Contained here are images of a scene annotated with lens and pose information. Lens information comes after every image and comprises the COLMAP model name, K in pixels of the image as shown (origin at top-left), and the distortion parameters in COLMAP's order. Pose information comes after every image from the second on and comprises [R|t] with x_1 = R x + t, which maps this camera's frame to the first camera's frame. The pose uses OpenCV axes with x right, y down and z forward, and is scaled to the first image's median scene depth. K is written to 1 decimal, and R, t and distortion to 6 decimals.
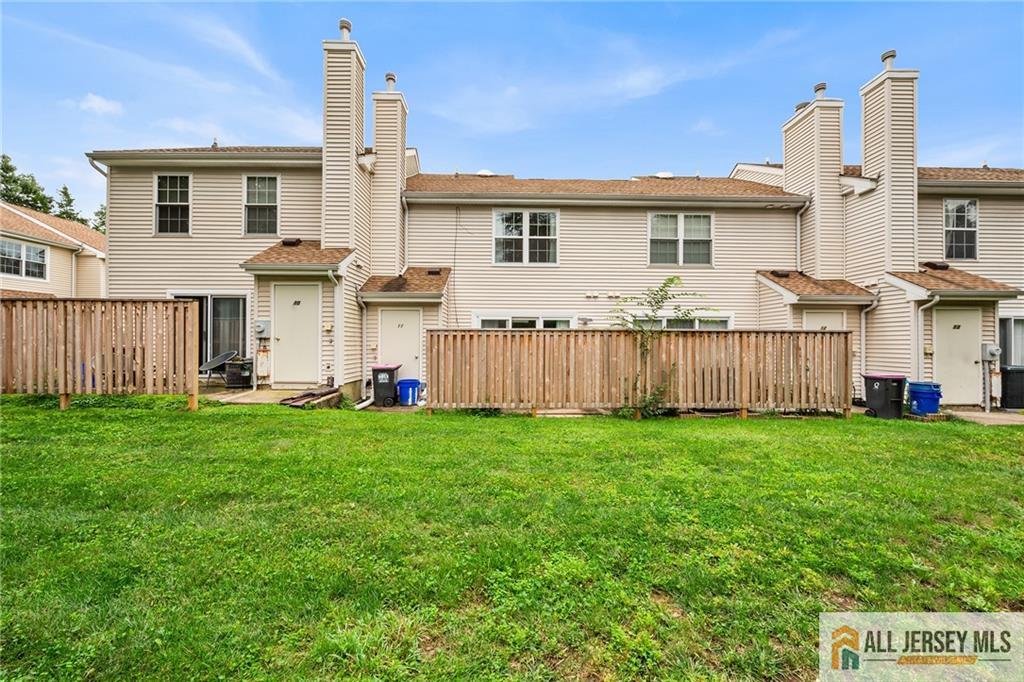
lens RADIAL K [[412.0, 0, 506.1], [0, 412.0, 337.2], [0, 0, 1]] dist [-0.000012, 0.000133]
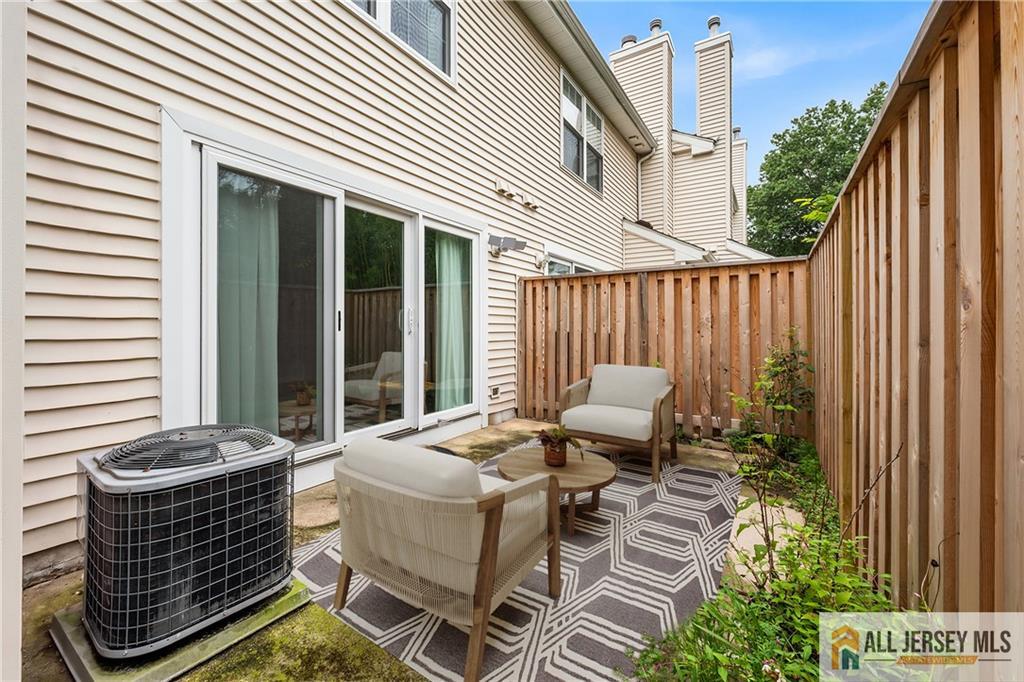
lens RADIAL K [[412.5, 0, 508.1], [0, 412.5, 324.8], [0, 0, 1]] dist [0.002647, 0.000235]
pose [[0.579345, 0.001392, 0.815081, -0.150180], [-0.005656, 0.999981, 0.002312, 0.039181], [-0.815063, -0.005950, 0.579342, 0.768791]]
